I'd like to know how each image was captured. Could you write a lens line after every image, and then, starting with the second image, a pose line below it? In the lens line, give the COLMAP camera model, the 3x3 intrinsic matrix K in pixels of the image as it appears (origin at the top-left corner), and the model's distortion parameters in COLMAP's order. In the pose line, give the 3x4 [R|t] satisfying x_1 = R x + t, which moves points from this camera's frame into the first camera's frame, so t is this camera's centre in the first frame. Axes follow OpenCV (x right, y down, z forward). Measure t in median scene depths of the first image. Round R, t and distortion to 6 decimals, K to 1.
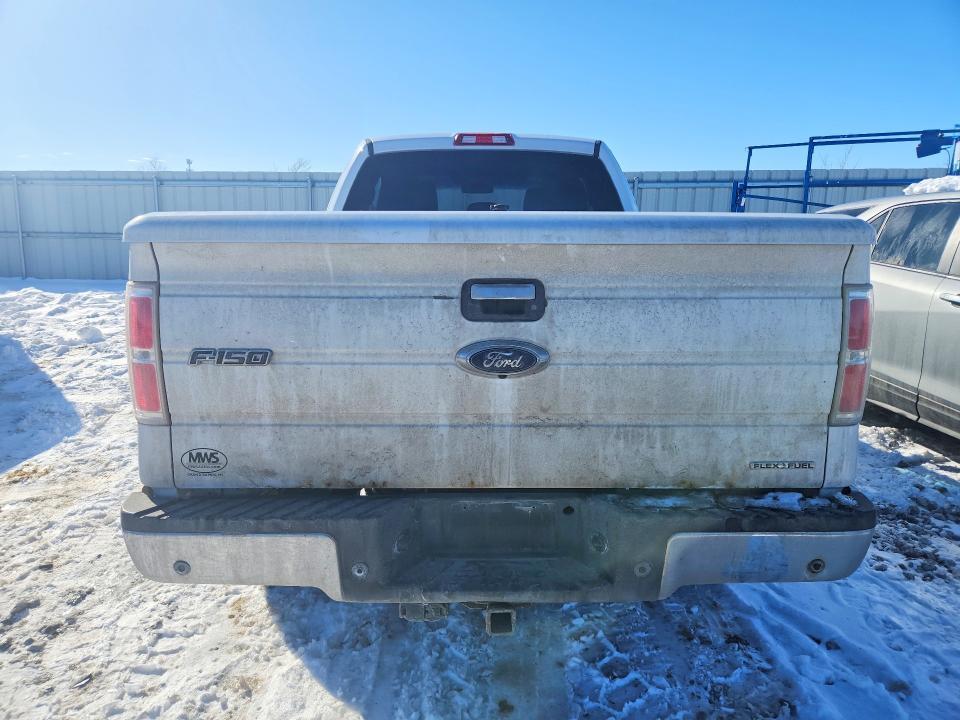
lens RADIAL K [[639.2, 0, 479.5], [0, 639.2, 364.0], [0, 0, 1]] dist [0.011305, -0.007234]
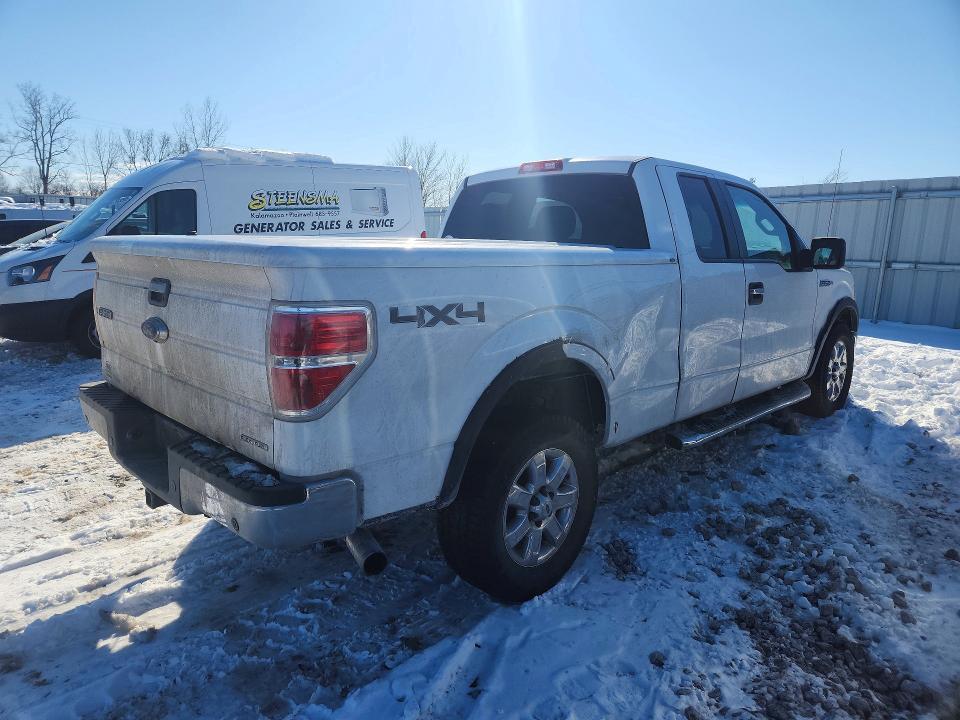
lens RADIAL K [[639.2, 0, 479.3], [0, 639.2, 360.1], [0, 0, 1]] dist [0.011305, -0.007234]
pose [[0.694786, 0.139065, -0.705644, 0.743572], [-0.161361, 0.986257, 0.035488, -0.050723], [0.700881, 0.089207, 0.707677, 0.193052]]
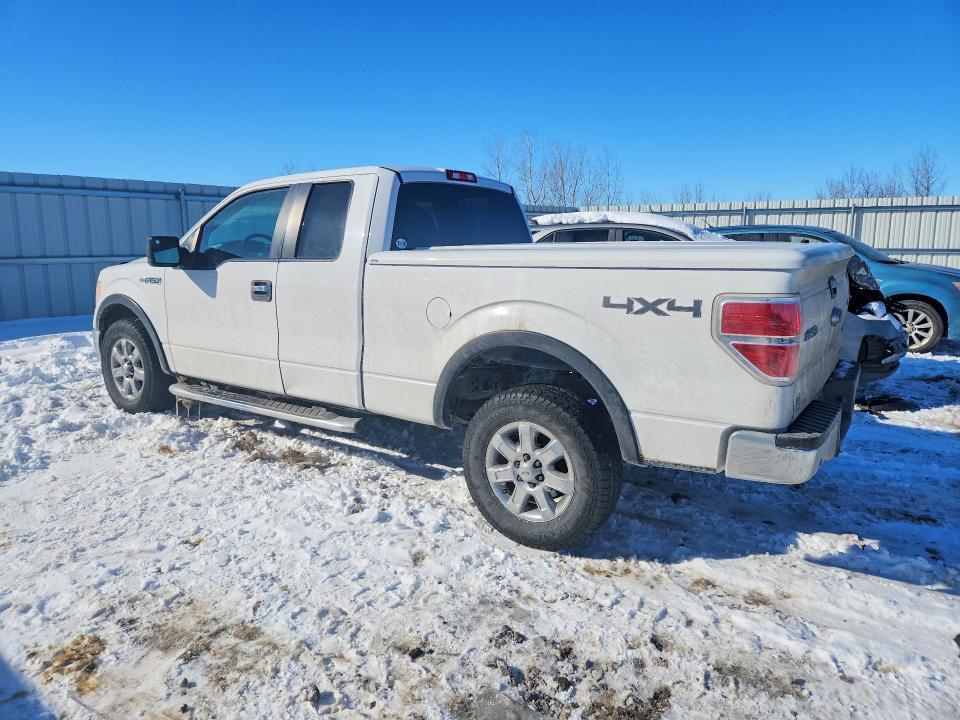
lens RADIAL K [[639.2, 0, 484.1], [0, 639.2, 357.5], [0, 0, 1]] dist [0.011305, -0.007234]
pose [[0.570252, -0.150933, 0.807485, -0.986251], [0.170505, 0.983316, 0.063387, -0.087549], [-0.803580, 0.101534, 0.586473, 0.302568]]
